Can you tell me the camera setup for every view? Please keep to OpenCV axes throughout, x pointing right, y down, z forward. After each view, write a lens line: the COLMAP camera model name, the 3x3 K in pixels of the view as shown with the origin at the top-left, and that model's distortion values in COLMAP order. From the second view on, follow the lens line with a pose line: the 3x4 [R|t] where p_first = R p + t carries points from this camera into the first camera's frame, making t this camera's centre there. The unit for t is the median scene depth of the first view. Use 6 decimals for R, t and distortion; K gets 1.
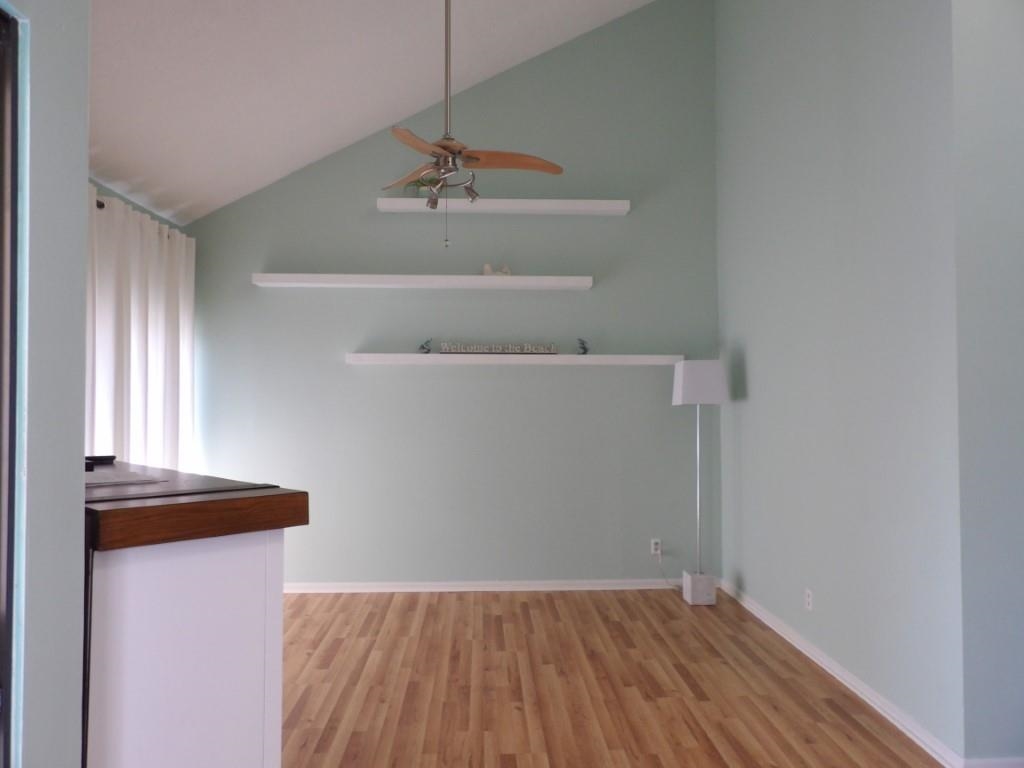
lens RADIAL K [[736.7, 0, 505.9], [0, 736.7, 384.2], [0, 0, 1]] dist [-0.037104, 0.041643]
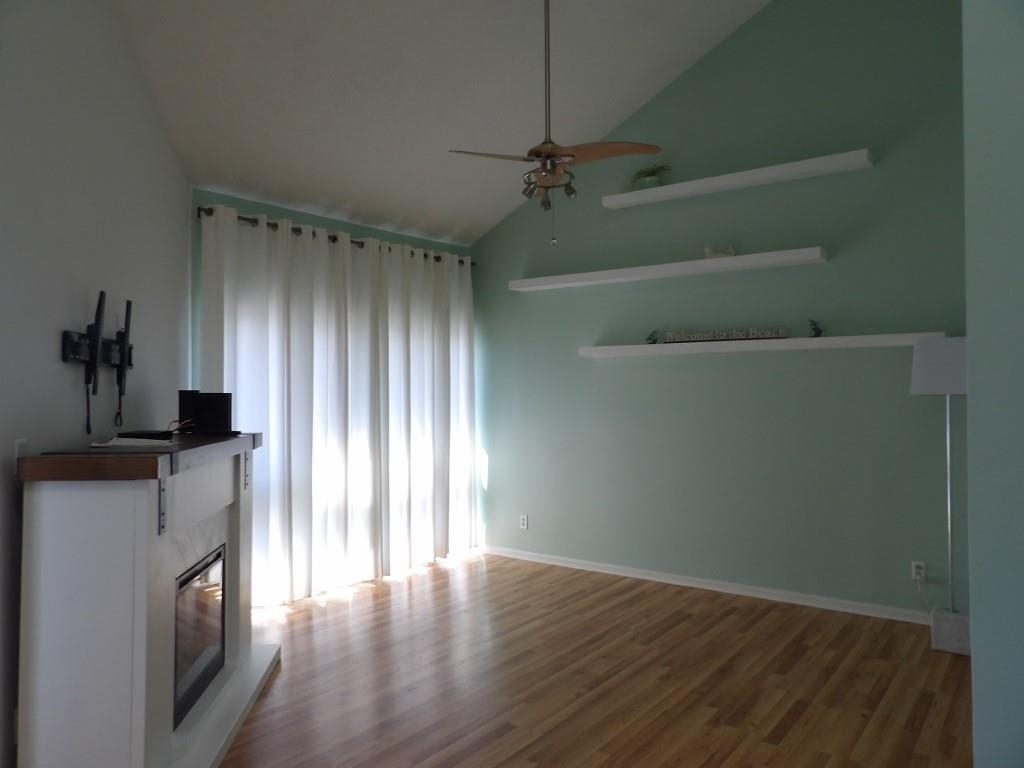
lens RADIAL K [[736.7, 0, 506.4], [0, 736.7, 382.9], [0, 0, 1]] dist [-0.037104, 0.041643]
pose [[0.774879, -0.010541, -0.632022, 0.404353], [0.019089, 0.999795, 0.006729, 0.000942], [0.631822, -0.017279, 0.774921, 0.107273]]
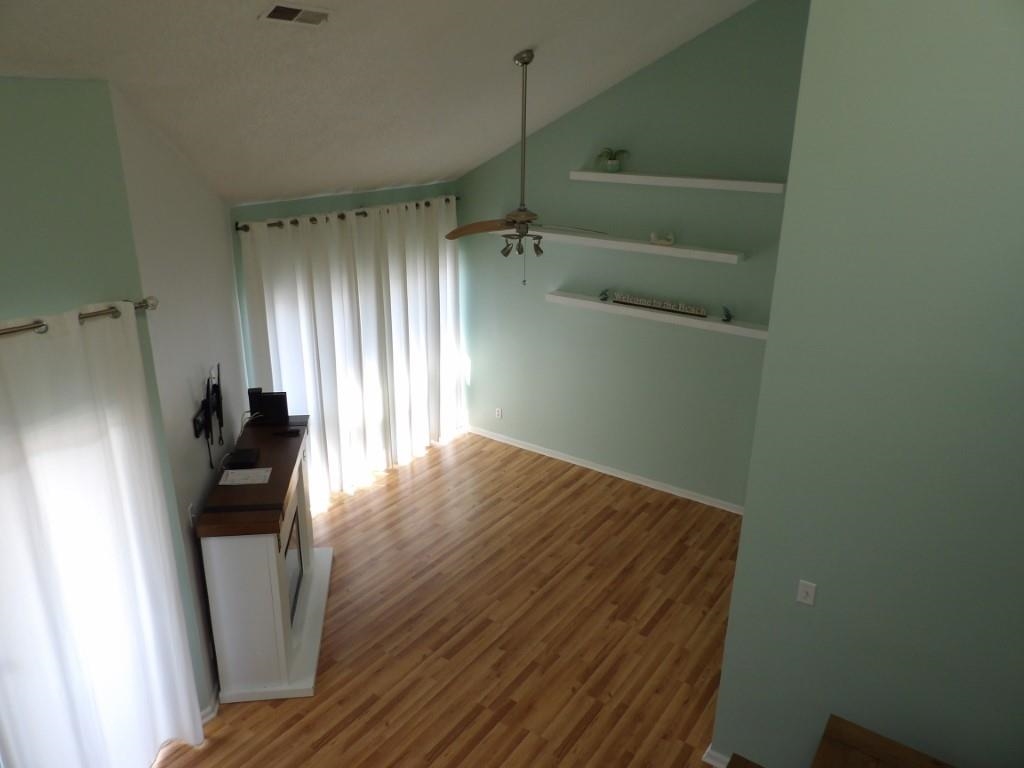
lens RADIAL K [[736.7, 0, 505.2], [0, 736.7, 381.6], [0, 0, 1]] dist [-0.037104, 0.041643]
pose [[0.793057, 0.215046, -0.569926, 0.544493], [0.002764, 0.934333, 0.356390, -0.389563], [0.609141, -0.284213, 0.740385, -0.068881]]
